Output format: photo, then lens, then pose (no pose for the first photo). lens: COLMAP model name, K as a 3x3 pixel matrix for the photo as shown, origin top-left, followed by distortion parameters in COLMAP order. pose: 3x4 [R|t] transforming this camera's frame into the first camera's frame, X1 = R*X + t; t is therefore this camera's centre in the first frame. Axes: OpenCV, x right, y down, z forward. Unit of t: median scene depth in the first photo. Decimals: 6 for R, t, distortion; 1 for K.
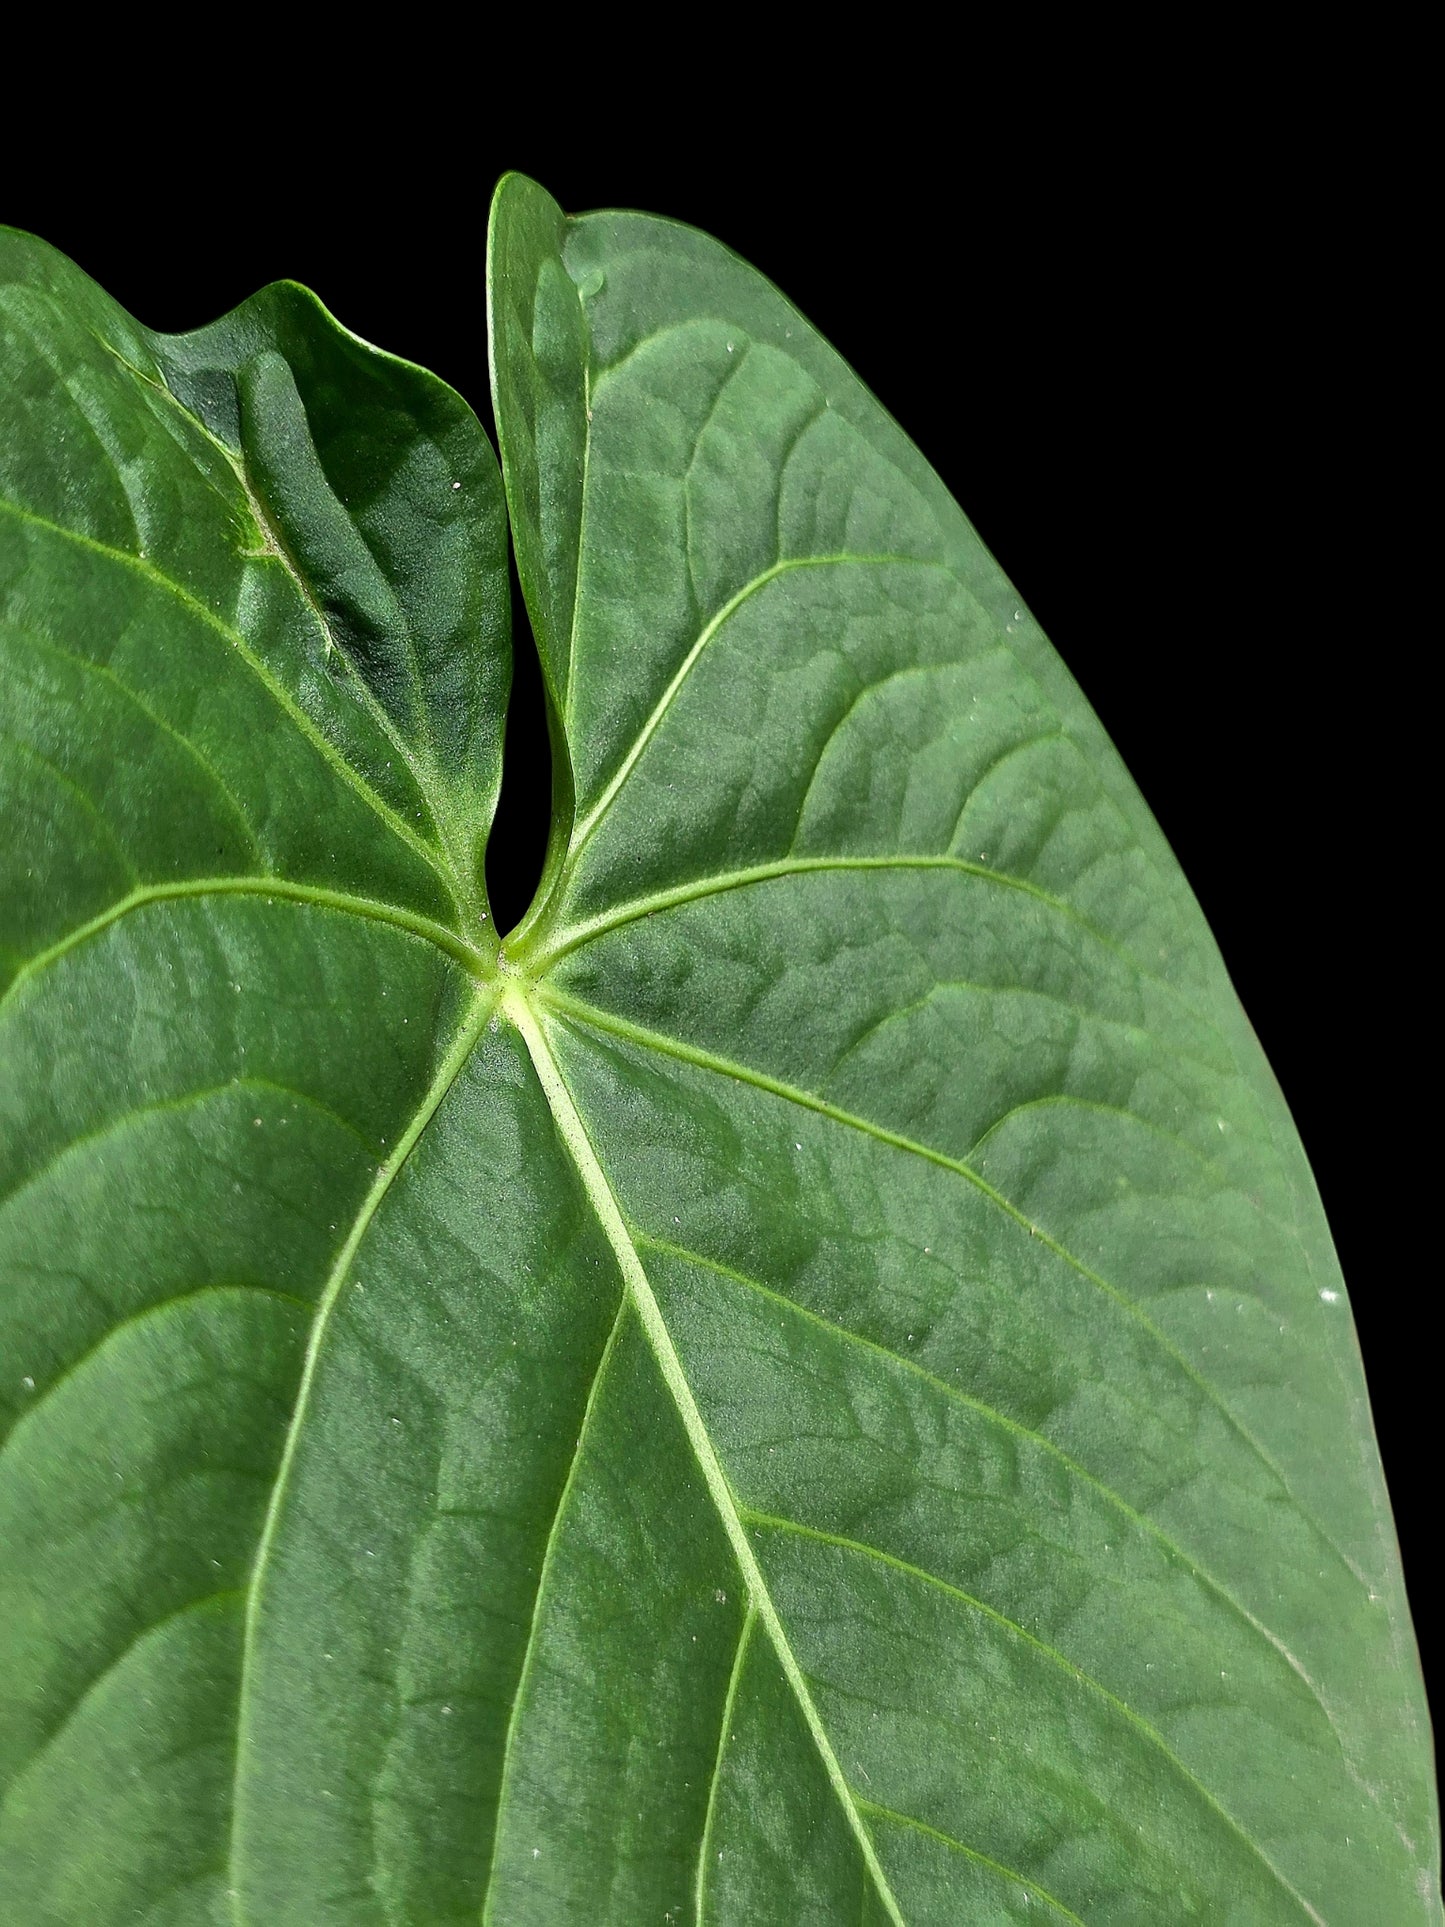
lens RADIAL K [[2837.3, 0, 722.5], [0, 2837.3, 963.5], [0, 0, 1]] dist [0.269843, -1.631930]
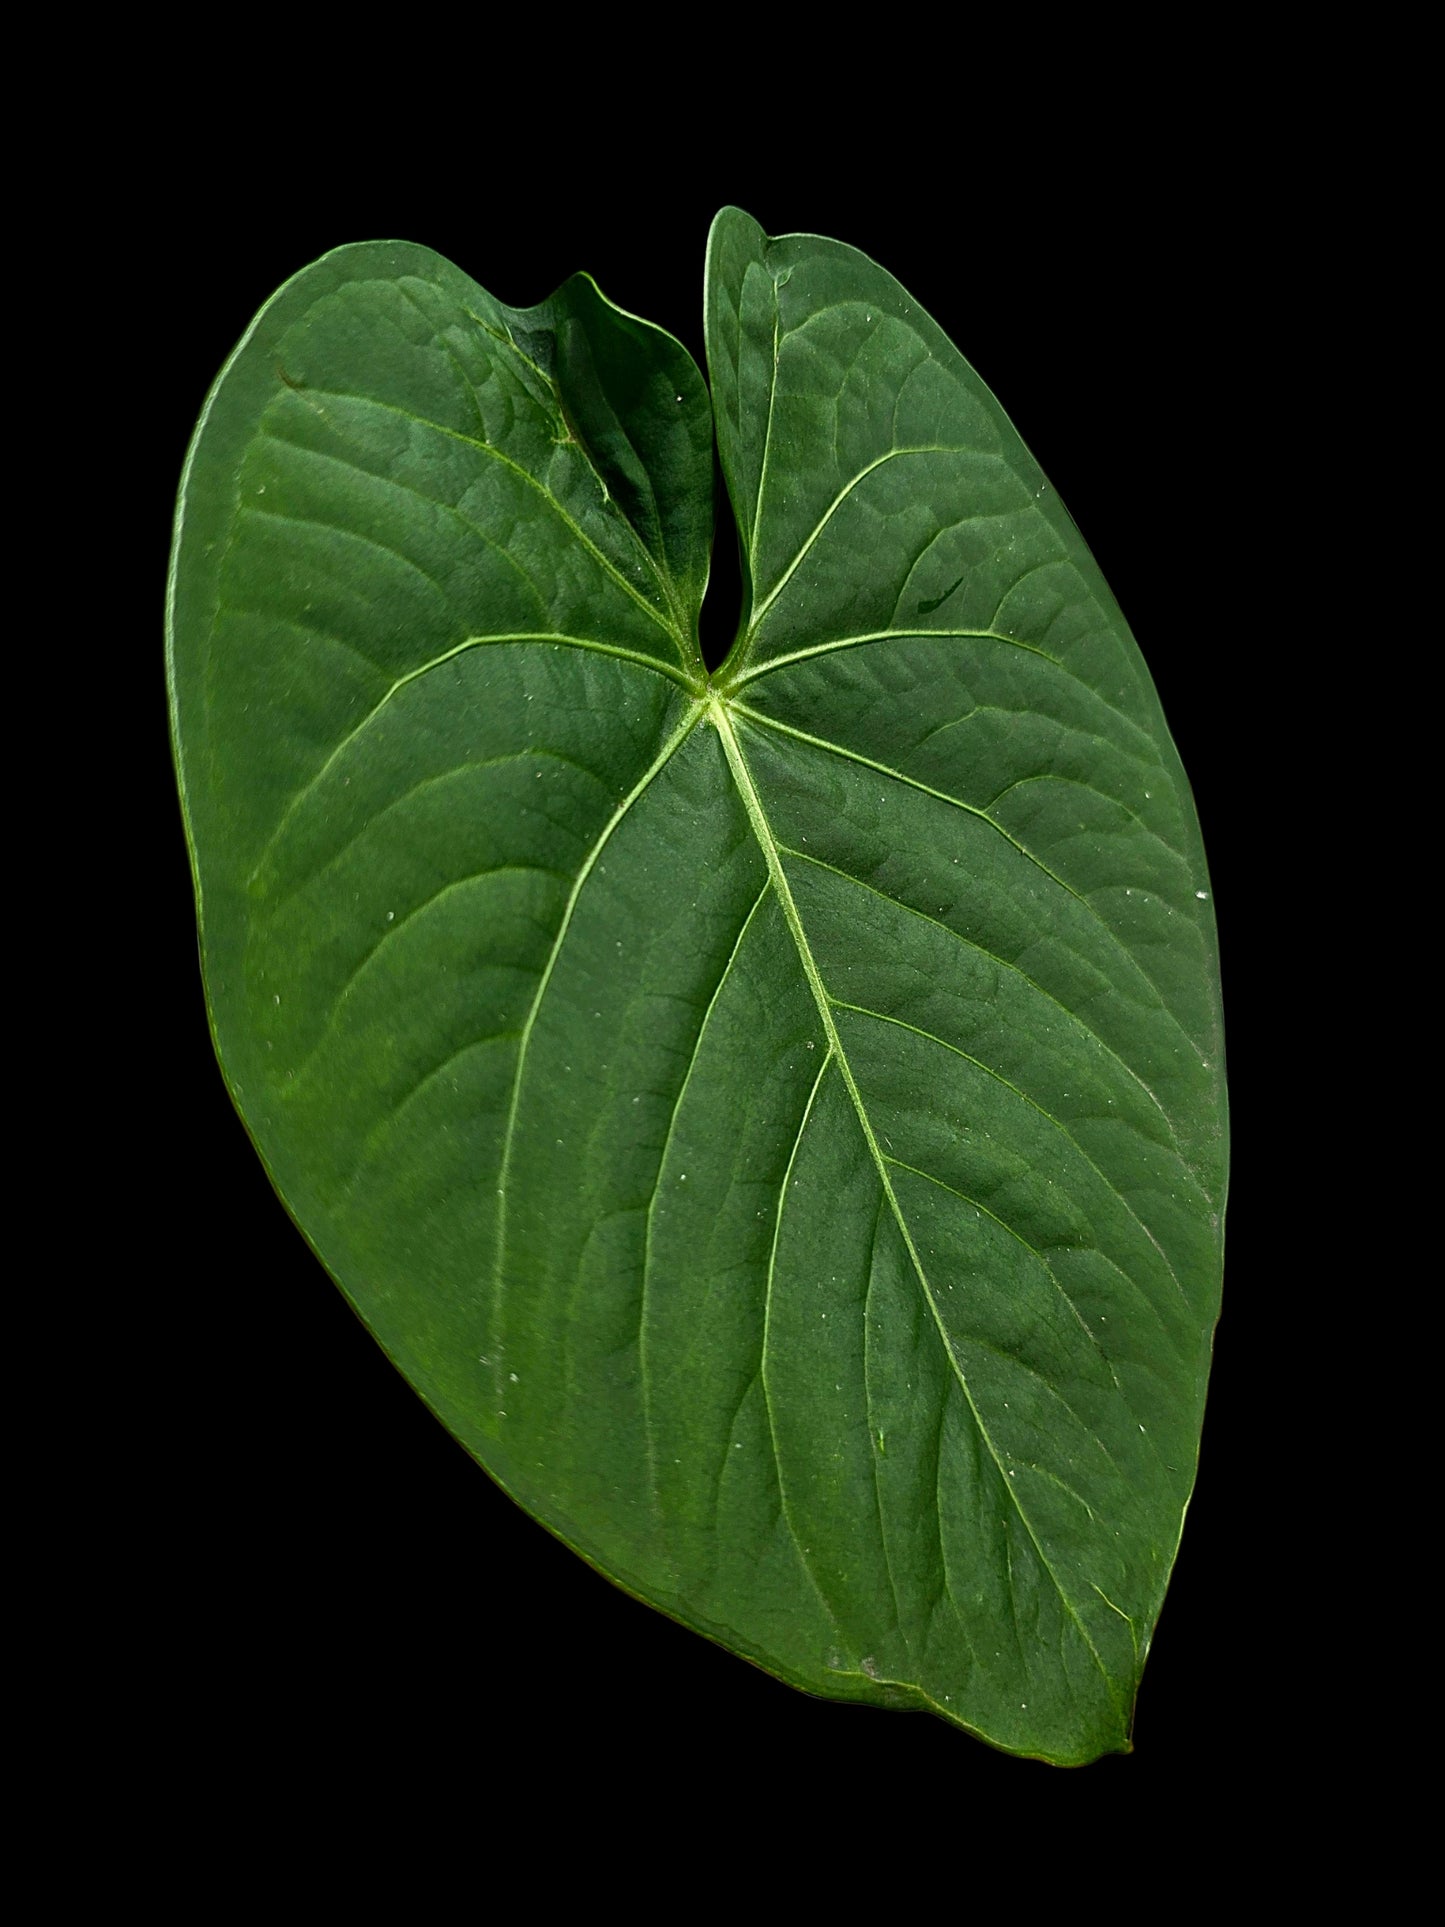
lens RADIAL K [[1455.0, 0, 722.5], [0, 1455.0, 963.5], [0, 0, 1]] dist [0.081208, -0.229508]
pose [[0.985647, 0.054232, -0.159873, 0.086145], [-0.024366, 0.982781, 0.183159, 0.001793], [0.167053, -0.176635, 0.969997, 0.099940]]
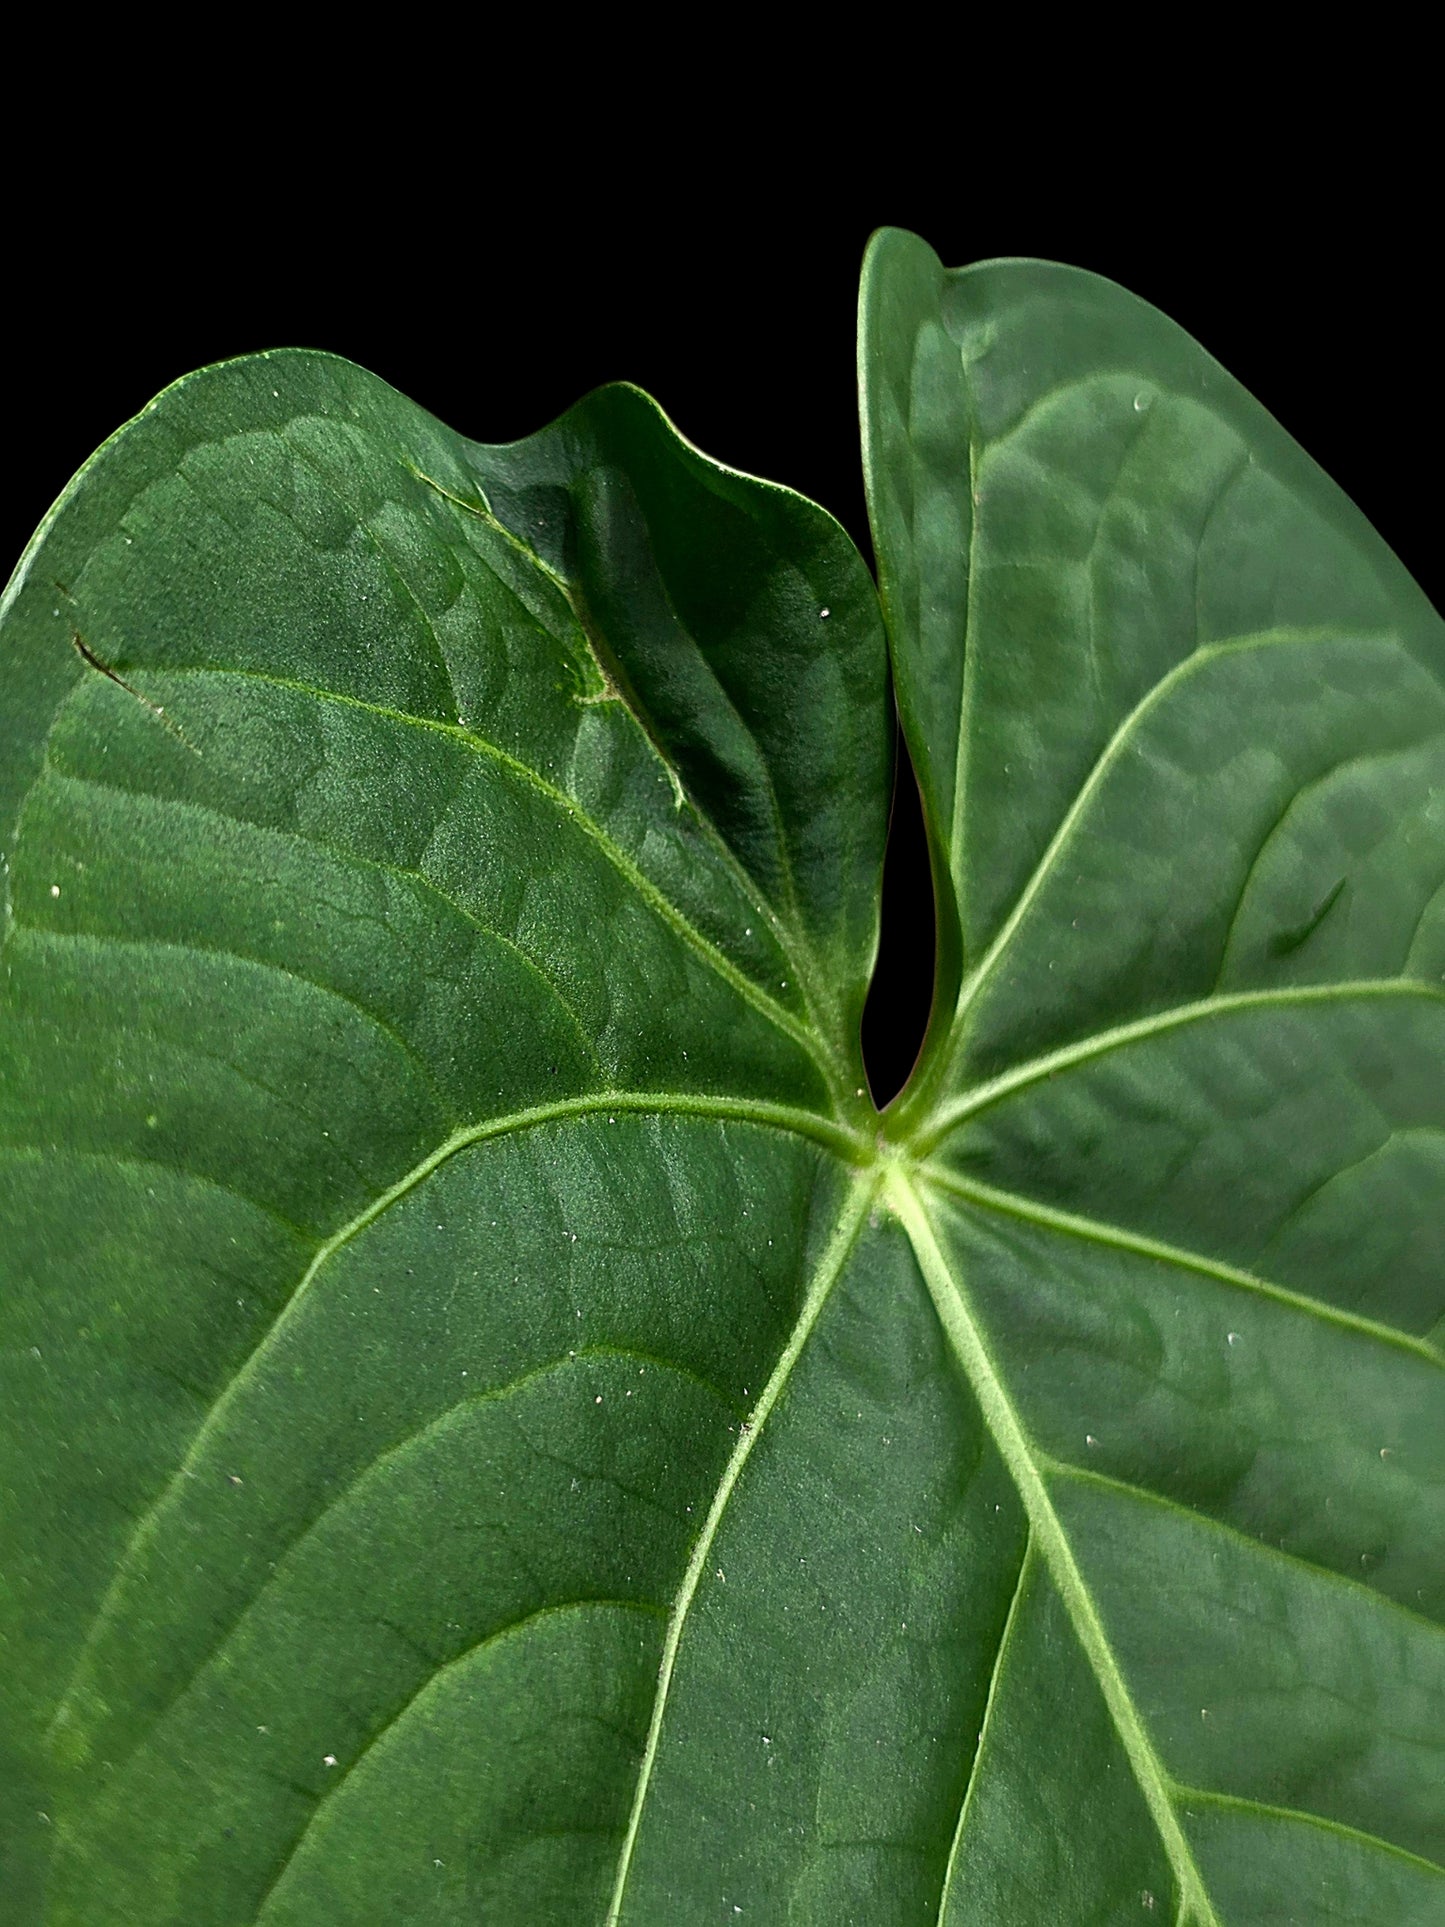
lens RADIAL K [[2837.3, 0, 722.5], [0, 2837.3, 963.5], [0, 0, 1]] dist [0.269843, -1.631930]
pose [[0.990449, -0.010392, -0.137490, -0.005899], [0.014969, 0.999366, 0.032300, -0.086481], [0.137067, -0.034049, 0.989976, 0.138305]]
